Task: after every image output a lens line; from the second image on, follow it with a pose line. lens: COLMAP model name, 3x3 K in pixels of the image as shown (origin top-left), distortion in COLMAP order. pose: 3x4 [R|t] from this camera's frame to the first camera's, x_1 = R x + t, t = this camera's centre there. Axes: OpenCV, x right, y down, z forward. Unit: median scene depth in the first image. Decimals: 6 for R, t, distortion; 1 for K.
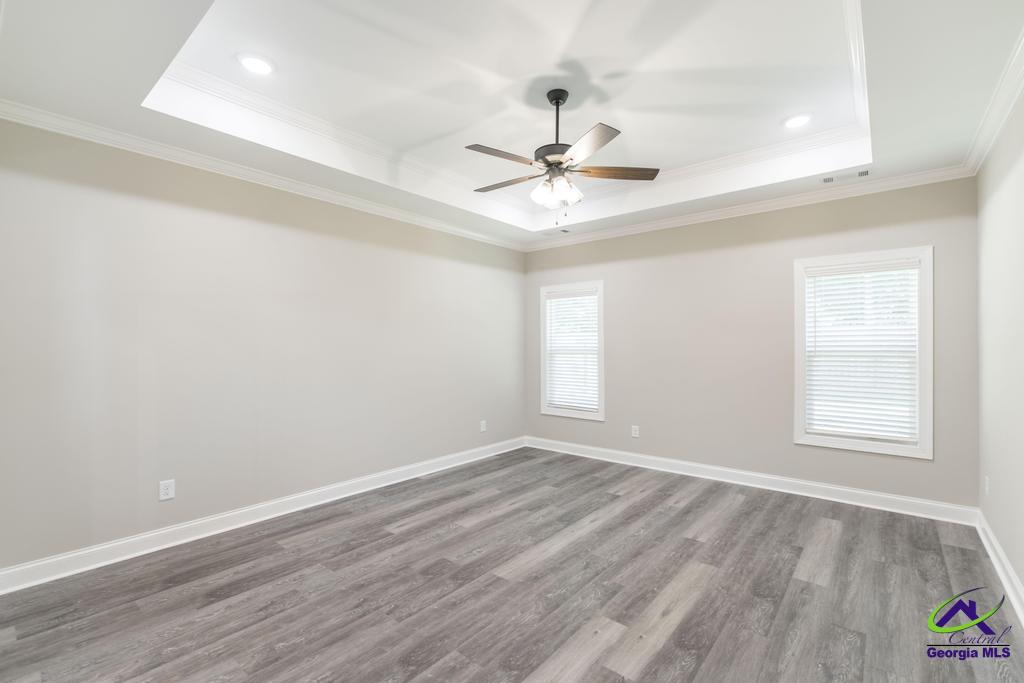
lens RADIAL K [[446.2, 0, 516.1], [0, 446.2, 343.0], [0, 0, 1]] dist [-0.001753, -0.000033]
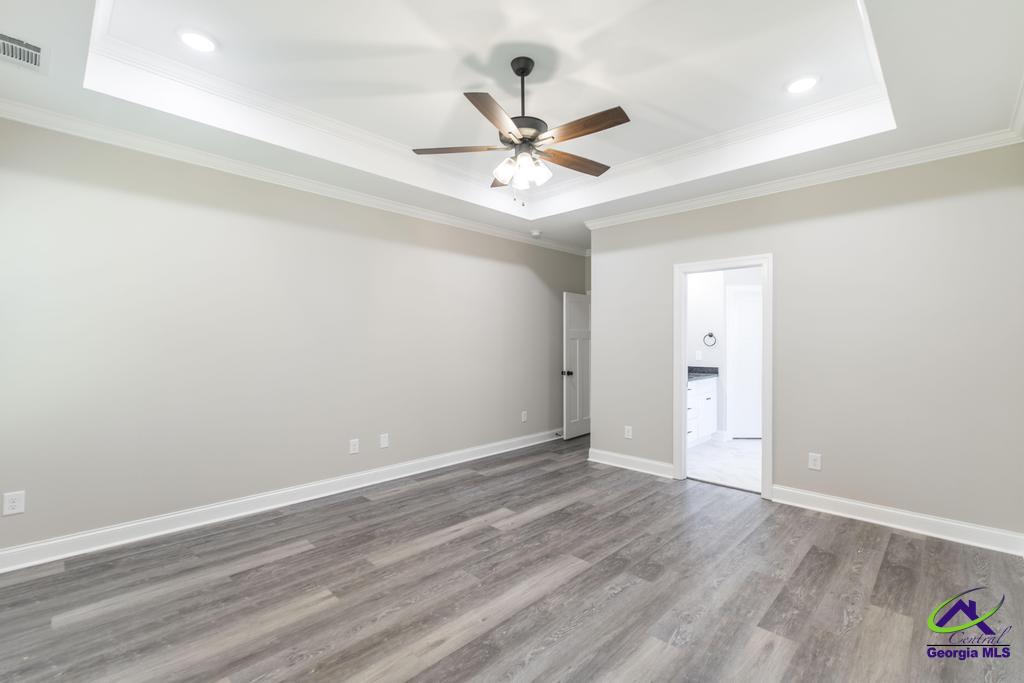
lens RADIAL K [[446.2, 0, 516.1], [0, 446.2, 343.0], [0, 0, 1]] dist [-0.001753, -0.000033]
pose [[-0.996901, -0.002023, 0.078645, 0.034463], [-0.001866, 0.999996, 0.002073, 0.012451], [-0.078649, 0.001920, -0.996901, 1.969923]]
